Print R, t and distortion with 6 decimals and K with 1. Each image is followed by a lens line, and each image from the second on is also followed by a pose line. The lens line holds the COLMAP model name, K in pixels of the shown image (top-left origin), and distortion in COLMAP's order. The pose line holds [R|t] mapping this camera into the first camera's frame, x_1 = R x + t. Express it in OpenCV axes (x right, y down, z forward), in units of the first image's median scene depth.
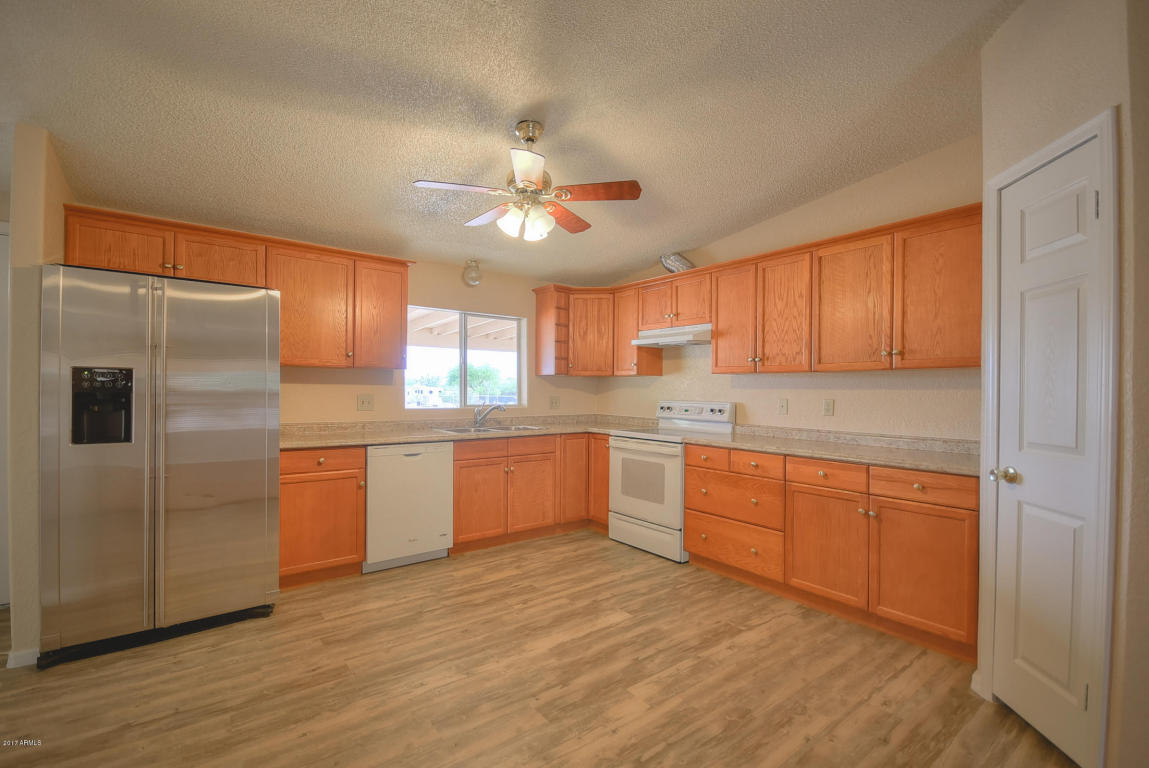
lens RADIAL K [[501.2, 0, 569.7], [0, 501.2, 391.1], [0, 0, 1]] dist [0.015637, -0.016608]
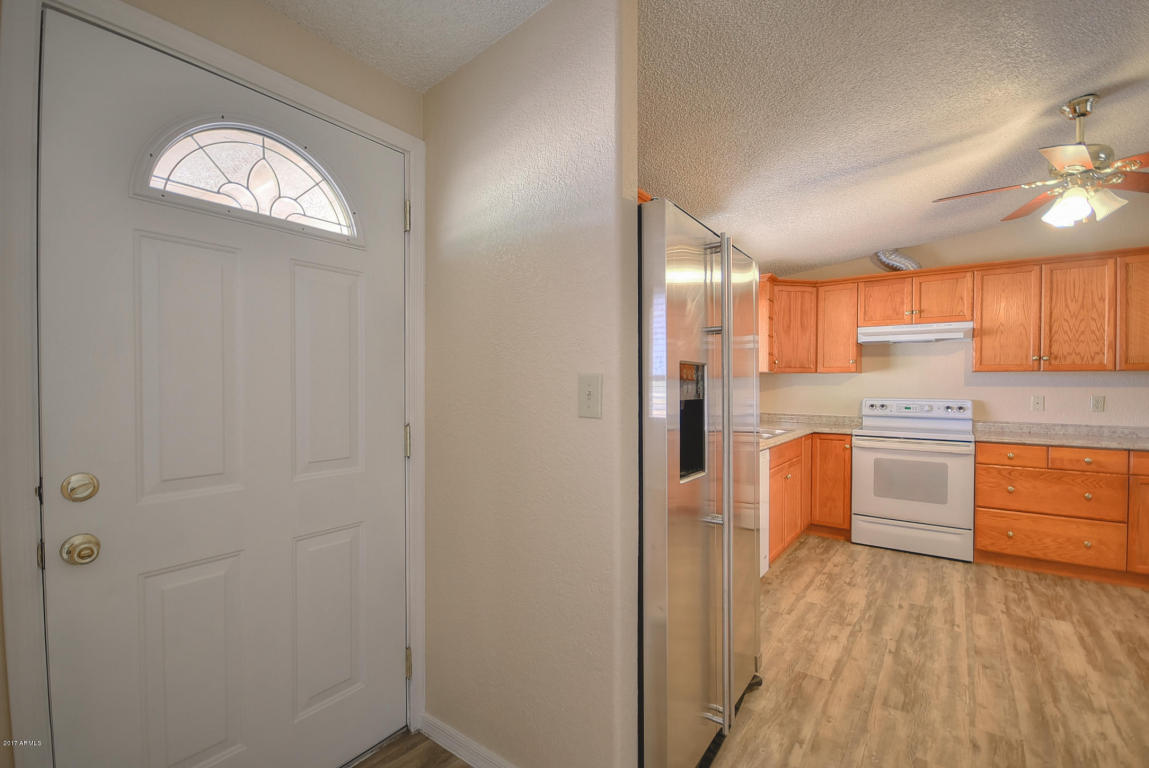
lens RADIAL K [[501.2, 0, 569.7], [0, 501.2, 391.1], [0, 0, 1]] dist [0.015637, -0.016608]
pose [[0.964715, -0.007757, 0.263183, -0.856075], [0.004777, 0.999917, 0.011959, -0.012837], [-0.263254, -0.010280, 0.964672, 0.268289]]
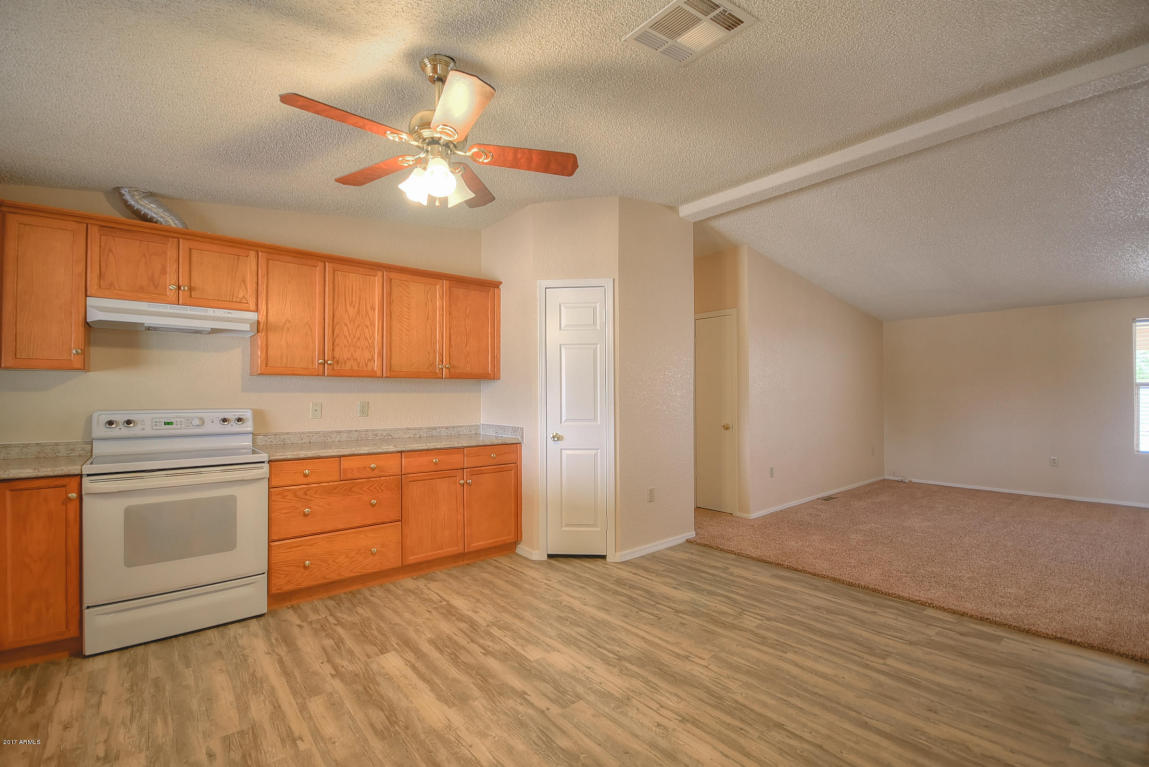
lens RADIAL K [[501.2, 0, 569.7], [0, 501.2, 390.6], [0, 0, 1]] dist [0.015637, -0.016608]
pose [[-0.039589, -0.001104, 0.999215, -0.623448], [0.001316, 0.999998, 0.001157, -0.009189], [-0.999215, 0.001361, -0.039587, 0.587733]]
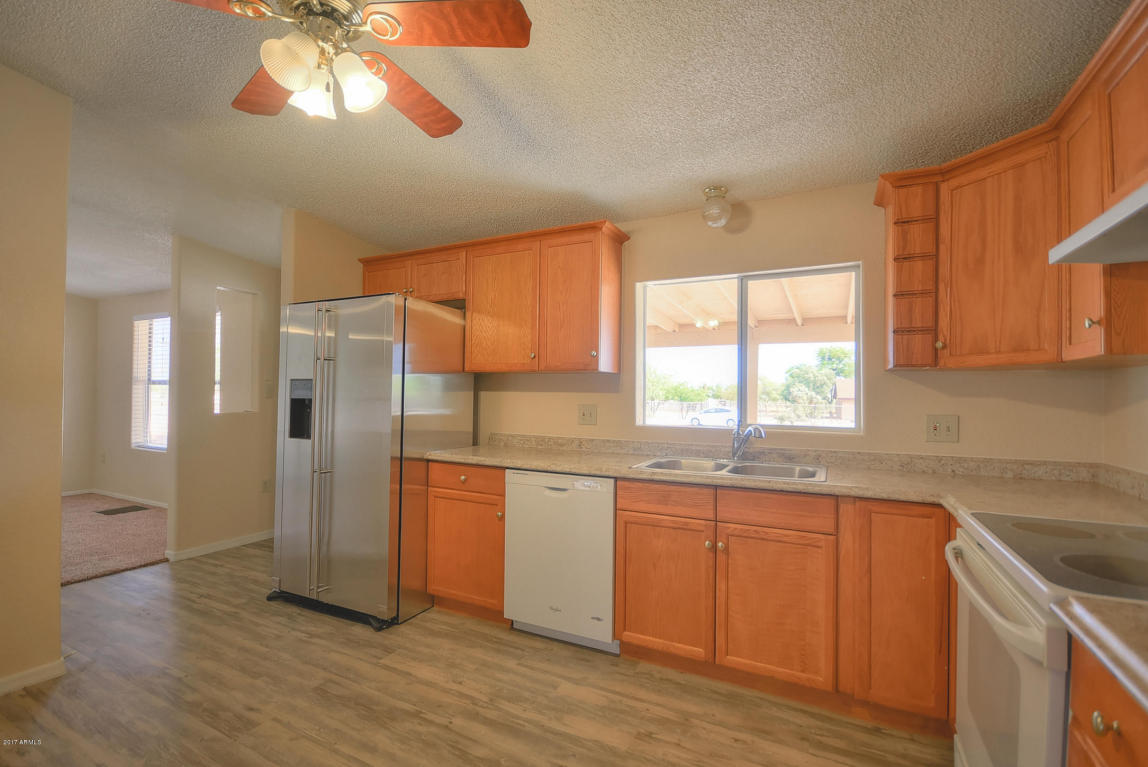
lens RADIAL K [[511.4, 0, 575.9], [0, 511.4, 391.9], [0, 0, 1]] dist [0.014561, -0.012490]
pose [[0.431356, -0.011406, -0.902110, 0.367396], [-0.009914, 0.999800, -0.017381, 0.001040], [0.902127, 0.016441, 0.431156, 0.722148]]
